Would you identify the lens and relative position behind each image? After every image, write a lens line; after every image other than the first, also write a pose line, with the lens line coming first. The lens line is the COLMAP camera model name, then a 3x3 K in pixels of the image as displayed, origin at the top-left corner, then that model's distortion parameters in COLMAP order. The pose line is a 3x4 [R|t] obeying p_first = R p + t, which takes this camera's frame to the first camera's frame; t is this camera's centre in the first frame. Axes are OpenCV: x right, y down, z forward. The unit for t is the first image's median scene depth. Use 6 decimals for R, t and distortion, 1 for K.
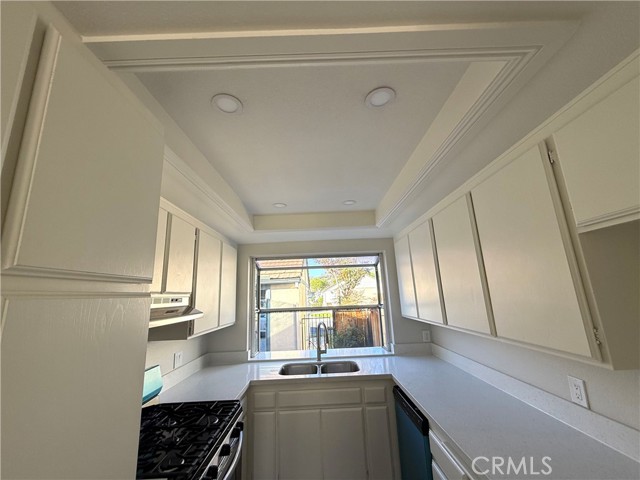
lens RADIAL K [[255.0, 0, 319.0], [0, 255.0, 239.9], [0, 0, 1]] dist [0.000016, -0.000182]
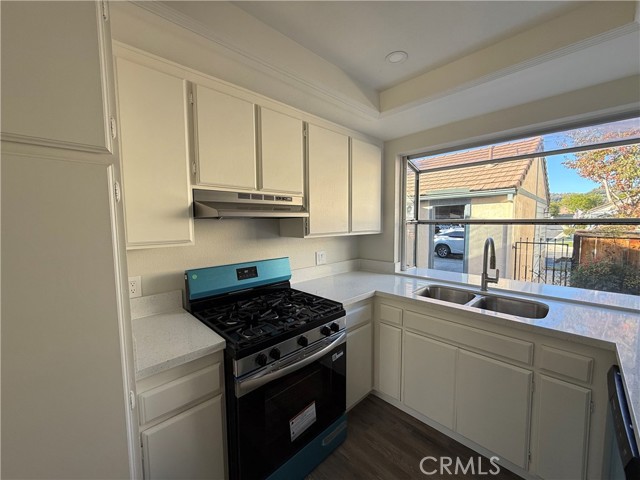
lens RADIAL K [[255.0, 0, 319.0], [0, 255.0, 239.9], [0, 0, 1]] dist [0.000016, -0.000182]
pose [[0.692788, 0.088444, -0.715698, 0.197003], [0.132740, 0.959853, 0.247108, 0.113192], [0.708820, -0.266195, 0.653234, 0.275704]]
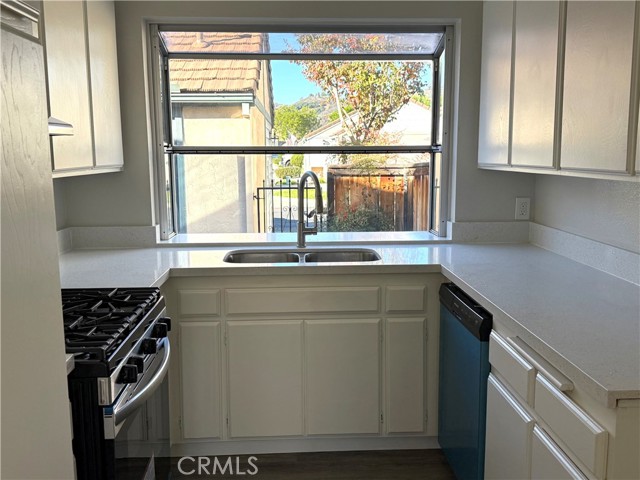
lens RADIAL K [[632.5, 0, 320.0], [0, 632.5, 240.0], [0, 0, 1]] dist [0.200500, -0.406704]
pose [[0.998476, 0.029222, 0.046821, -0.024161], [-0.043578, 0.937999, 0.343888, 0.032405], [-0.033868, -0.345404, 0.937843, -0.186446]]
